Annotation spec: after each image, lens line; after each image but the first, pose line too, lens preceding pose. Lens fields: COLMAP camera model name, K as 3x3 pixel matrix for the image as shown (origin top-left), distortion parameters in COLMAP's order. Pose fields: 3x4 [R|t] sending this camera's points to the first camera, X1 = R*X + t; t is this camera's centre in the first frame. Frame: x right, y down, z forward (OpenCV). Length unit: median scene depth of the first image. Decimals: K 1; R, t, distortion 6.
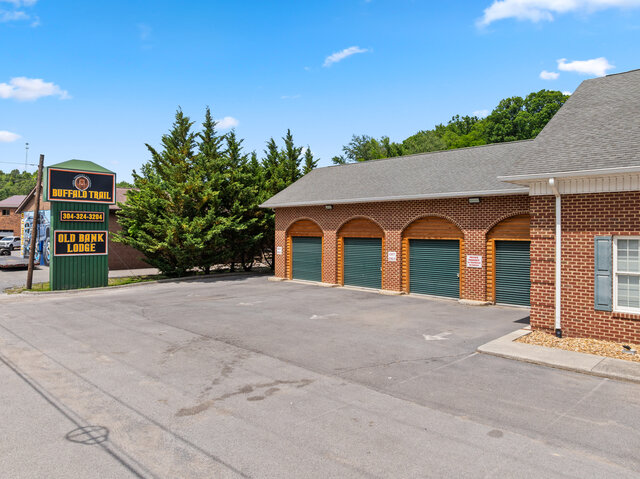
lens RADIAL K [[459.6, 0, 326.1], [0, 459.6, 223.9], [0, 0, 1]] dist [-0.038145, 0.002317]
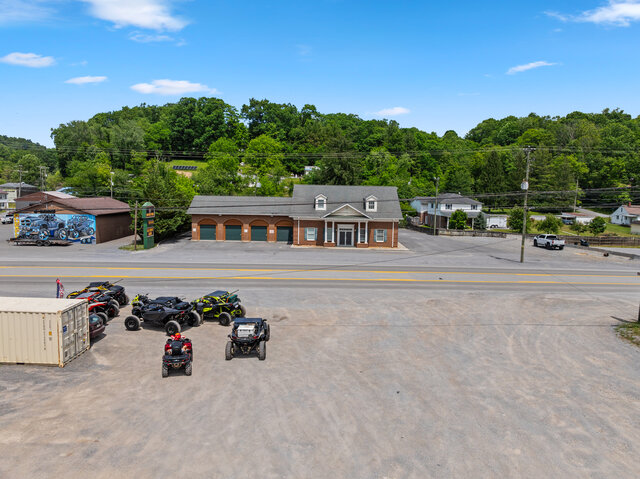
lens RADIAL K [[459.6, 0, 326.1], [0, 459.6, 223.9], [0, 0, 1]] dist [-0.038145, 0.002317]
pose [[0.715567, -0.043516, 0.697187, -0.945880], [-0.025996, 0.995708, 0.088829, -0.157242], [-0.698060, -0.081687, 0.711365, -0.962826]]
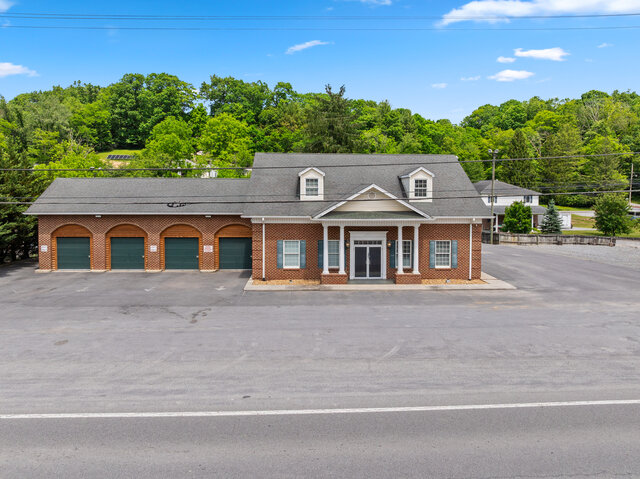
lens RADIAL K [[464.2, 0, 326.5], [0, 464.2, 199.8], [0, 0, 1]] dist [-0.037968, -0.001301]
pose [[0.677112, -0.016479, 0.735696, -0.334098], [-0.011689, 0.999382, 0.033144, -0.084828], [-0.735788, -0.031042, 0.676501, -0.284774]]
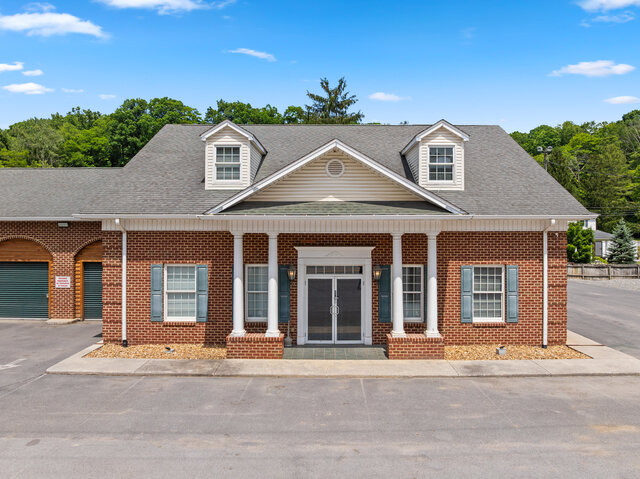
lens RADIAL K [[459.6, 0, 326.1], [0, 459.6, 223.9], [0, 0, 1]] dist [-0.038145, 0.002317]
pose [[0.715393, 0.001751, 0.698720, 0.011575], [-0.006889, 0.999966, 0.004547, -0.028185], [-0.698688, -0.008067, 0.715381, -0.080180]]
